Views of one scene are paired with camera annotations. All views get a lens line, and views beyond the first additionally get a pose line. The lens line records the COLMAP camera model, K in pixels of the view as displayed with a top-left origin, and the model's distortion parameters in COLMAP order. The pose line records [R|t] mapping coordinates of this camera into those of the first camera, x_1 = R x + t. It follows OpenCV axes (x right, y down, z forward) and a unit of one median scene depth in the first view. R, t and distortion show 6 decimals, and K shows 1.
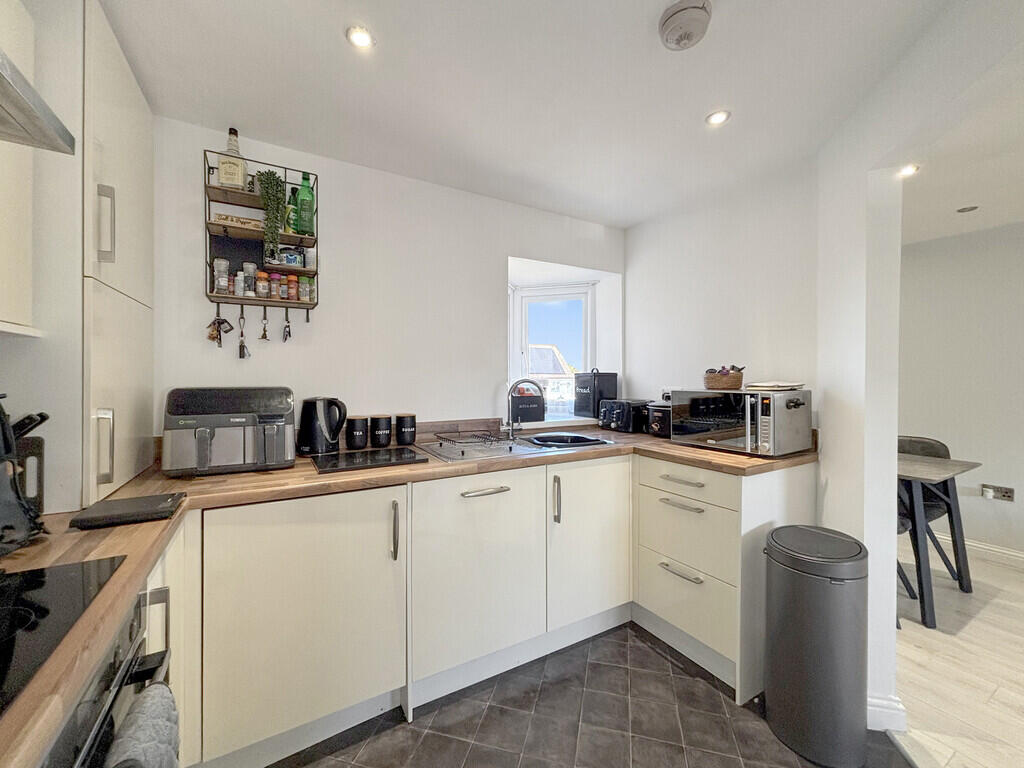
lens RADIAL K [[408.2, 0, 512.0], [0, 408.2, 384.0], [0, 0, 1]] dist [-0.016152, -0.000063]
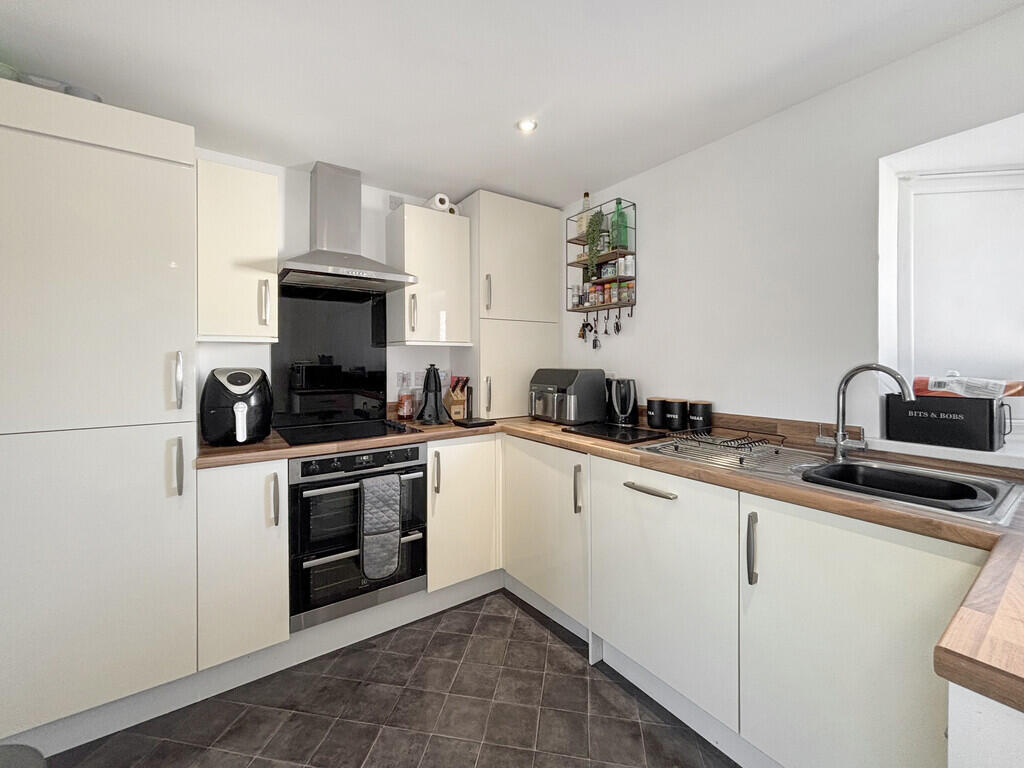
lens RADIAL K [[424.4, 0, 509.3], [0, 424.4, 366.5], [0, 0, 1]] dist [-0.000406, -0.000103]
pose [[0.086320, 0.010673, -0.996210, 0.806190], [-0.012945, 0.999870, 0.009590, -0.011052], [0.996183, 0.012068, 0.086447, 0.578613]]
